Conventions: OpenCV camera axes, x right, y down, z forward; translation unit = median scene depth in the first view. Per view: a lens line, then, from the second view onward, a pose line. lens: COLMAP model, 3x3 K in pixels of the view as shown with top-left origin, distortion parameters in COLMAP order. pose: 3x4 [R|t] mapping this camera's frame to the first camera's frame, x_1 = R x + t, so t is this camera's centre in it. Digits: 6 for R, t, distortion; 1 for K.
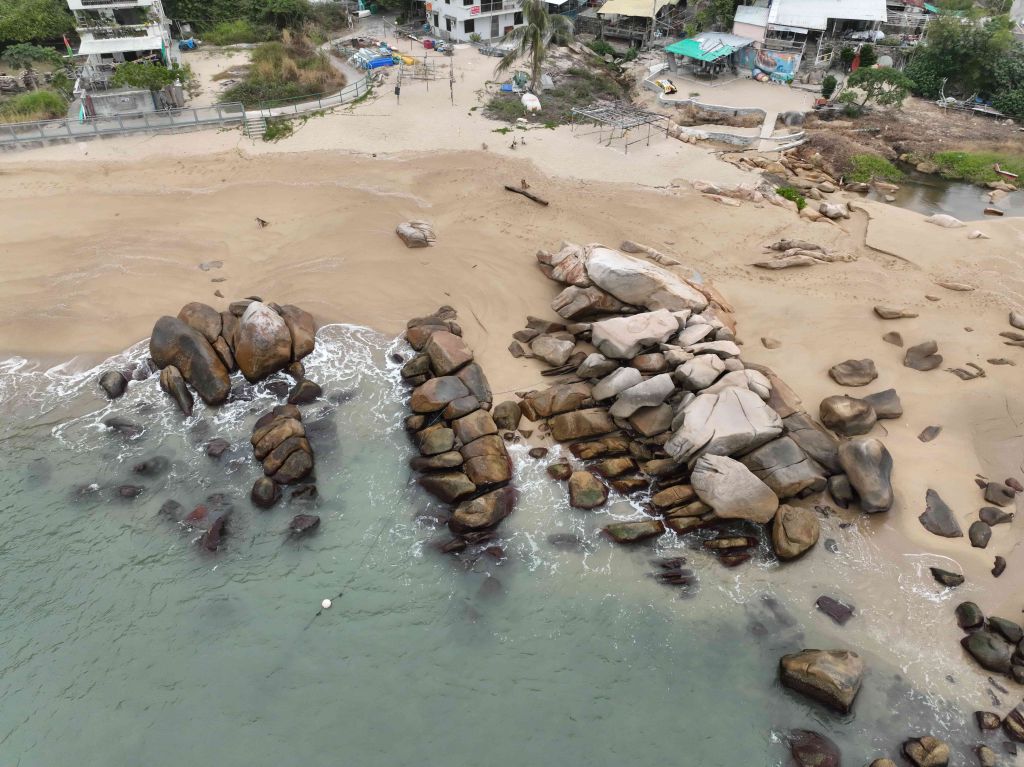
lens RADIAL K [[715.2, 0, 519.4], [0, 715.2, 382.2], [0, 0, 1]] dist [0.008429, 0.013358]
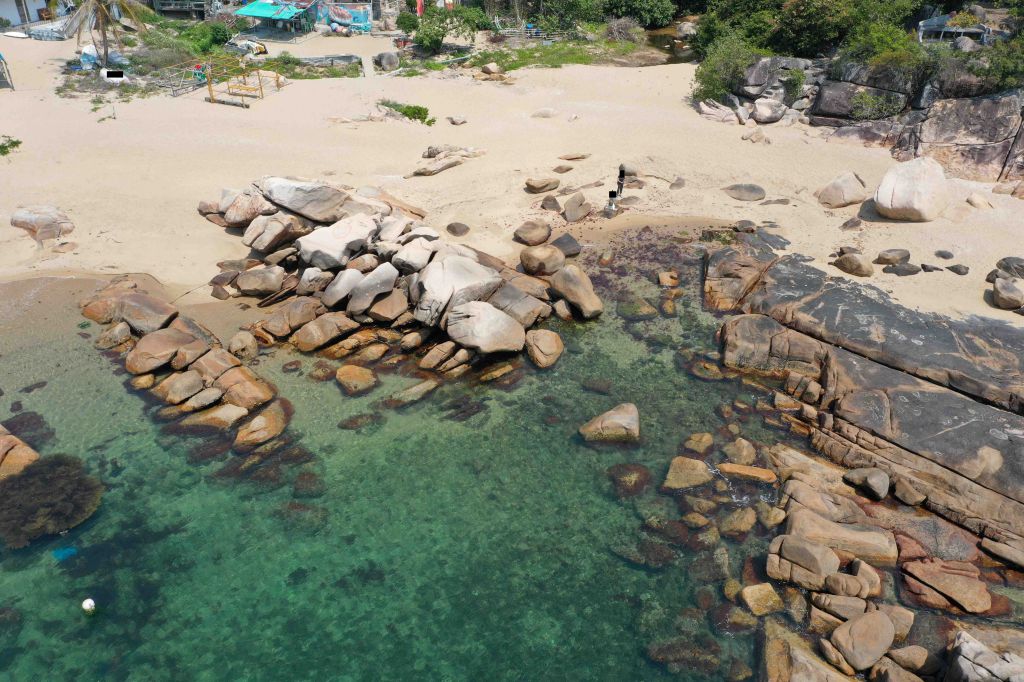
lens RADIAL K [[798.3, 0, 507.6], [0, 798.3, 354.2], [0, 0, 1]] dist [-0.002535, 0.004357]
pose [[0.849279, -0.287876, 0.442553, -0.172333], [0.319060, 0.947725, 0.004195, 0.145611], [-0.420626, 0.137638, 0.896733, -0.080560]]
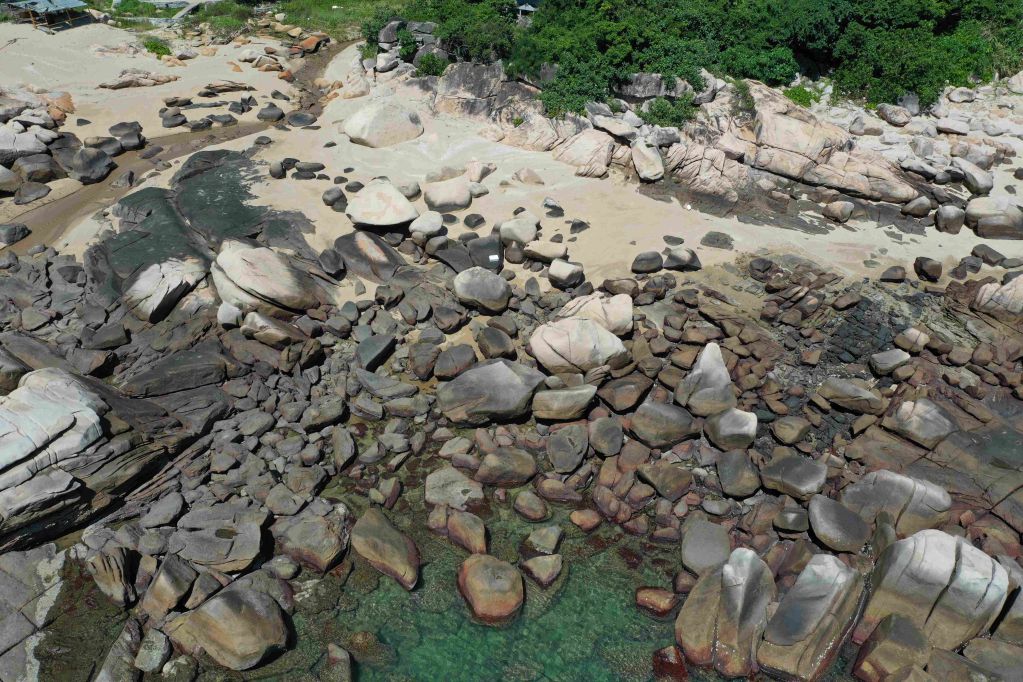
lens RADIAL K [[797.5, 0, 512.0], [0, 797.5, 332.5], [0, 0, 1]] dist [-0.002535, 0.004357]
pose [[0.956187, -0.167933, 0.239803, 0.772210], [0.177258, 0.984005, -0.017703, 0.616709], [-0.232994, 0.059434, 0.970660, -0.936008]]
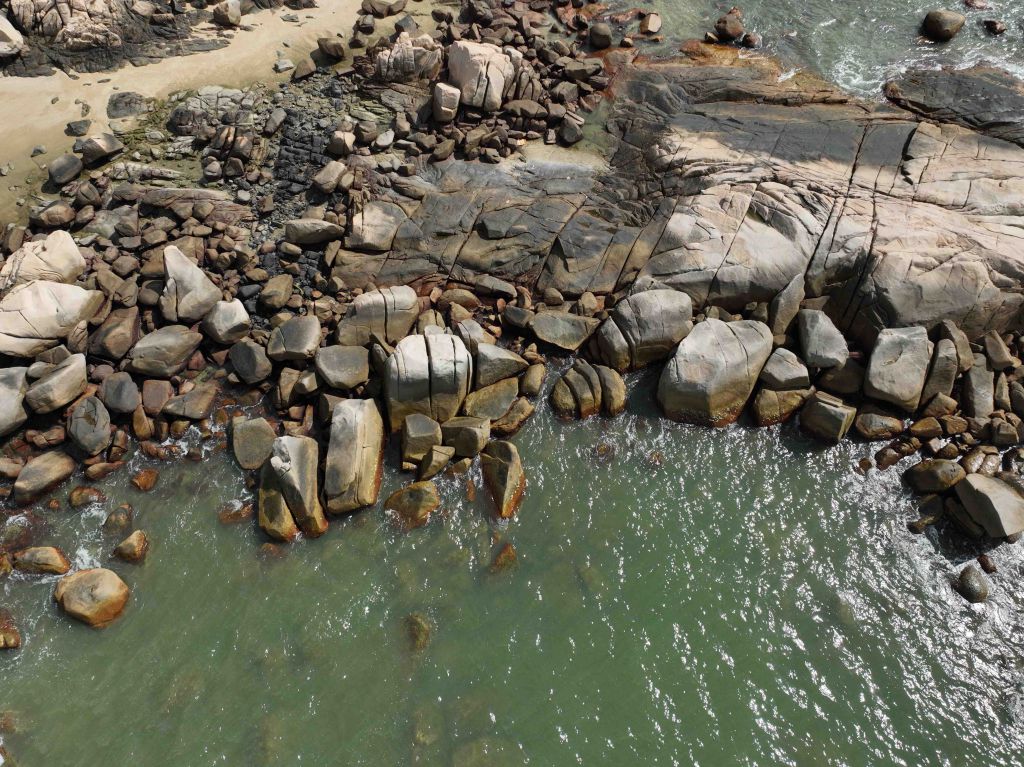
lens RADIAL K [[770.1, 0, 504.9], [0, 770.1, 384.9], [0, 0, 1]] dist [0.005106, 0.011250]
pose [[0.551708, -0.718785, 0.423044, 0.962218], [0.521545, 0.693143, 0.497538, 0.511153], [-0.650853, -0.053860, 0.757291, -1.033232]]
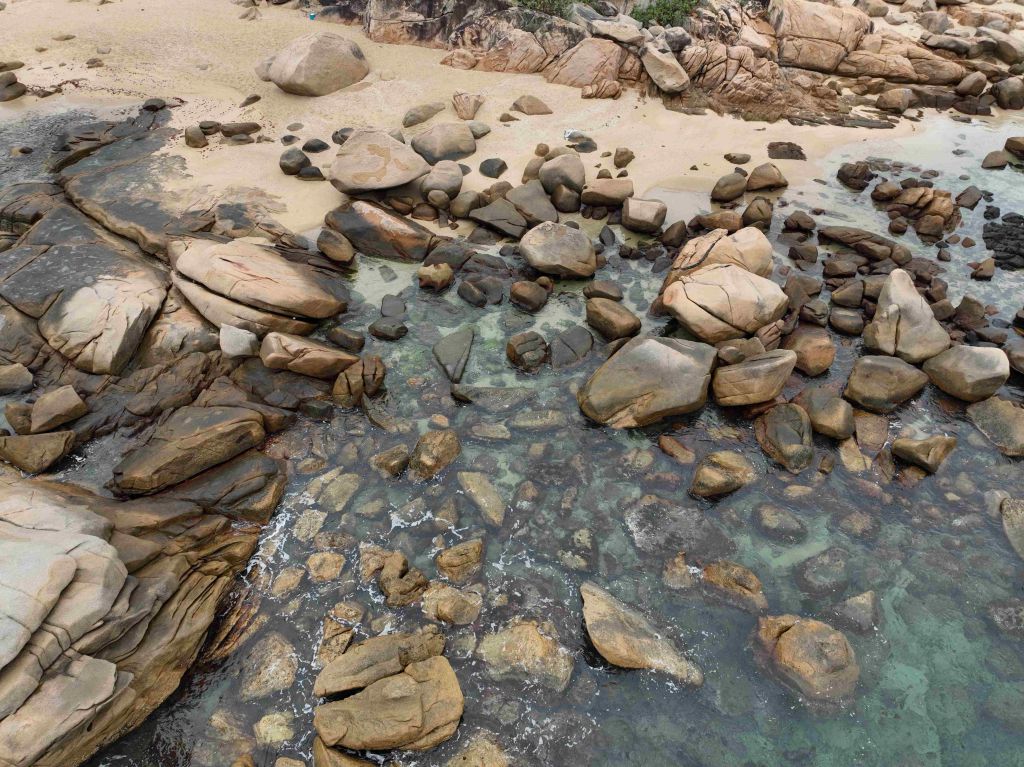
lens RADIAL K [[770.1, 0, 523.7], [0, 770.1, 379.1], [0, 0, 1]] dist [0.005106, 0.011250]
pose [[0.843476, -0.362712, 0.396218, 0.589291], [0.336207, 0.931738, 0.137222, 0.524561], [-0.418944, 0.017468, 0.907844, -0.535622]]
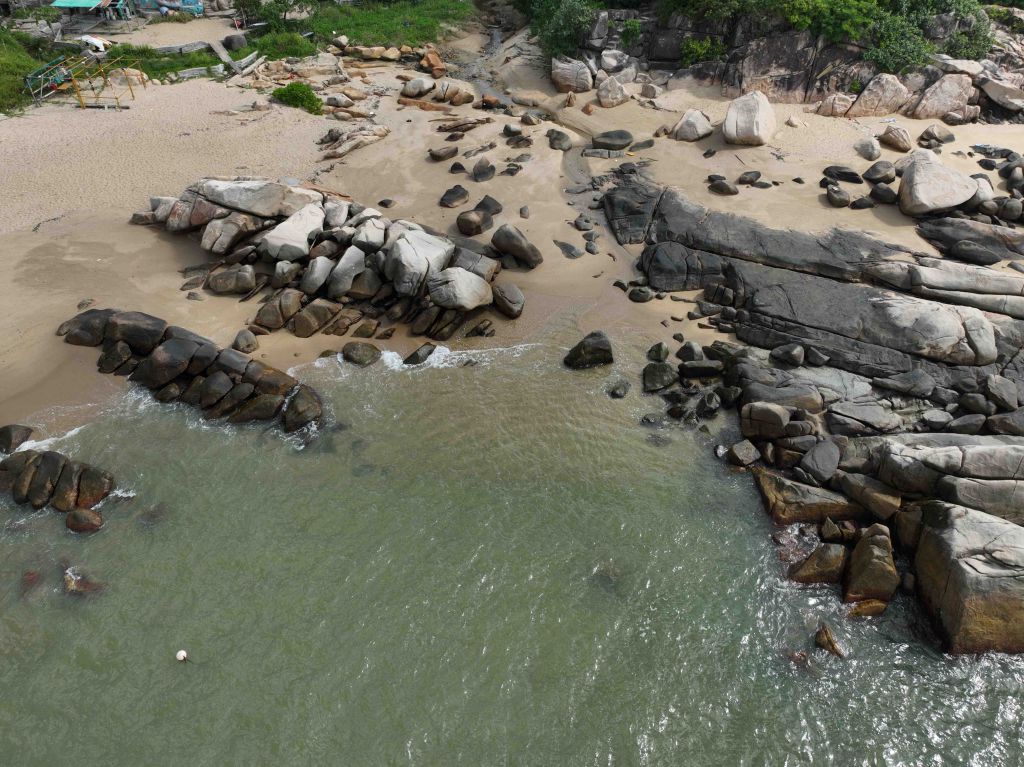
lens RADIAL K [[770.1, 0, 516.8], [0, 770.1, 378.3], [0, 0, 1]] dist [0.005106, 0.011250]
pose [[0.658386, -0.479246, 0.580389, -0.389984], [0.464222, 0.865519, 0.188081, 0.055014], [-0.592475, 0.145600, 0.792322, -0.095974]]
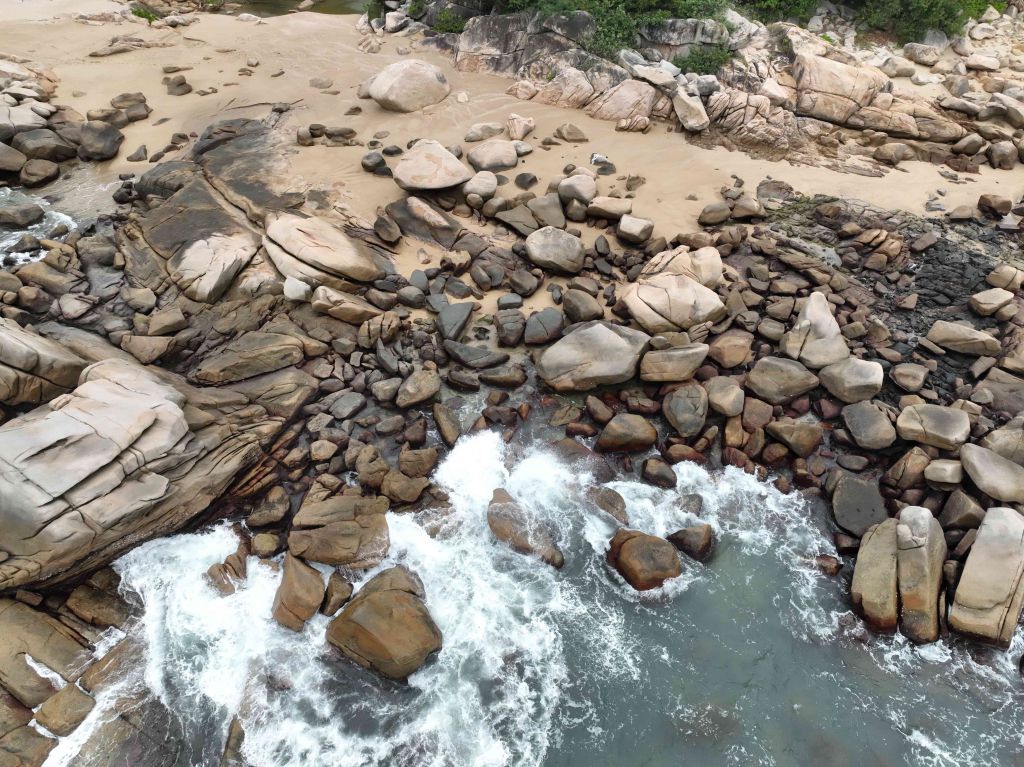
lens RADIAL K [[715.2, 0, 516.5], [0, 715.2, 381.4], [0, 0, 1]] dist [0.008429, 0.013358]
pose [[0.928581, -0.251378, 0.273033, 0.645545], [0.231082, 0.967288, 0.104661, 0.585082], [-0.290411, -0.034093, 0.956295, -0.735160]]
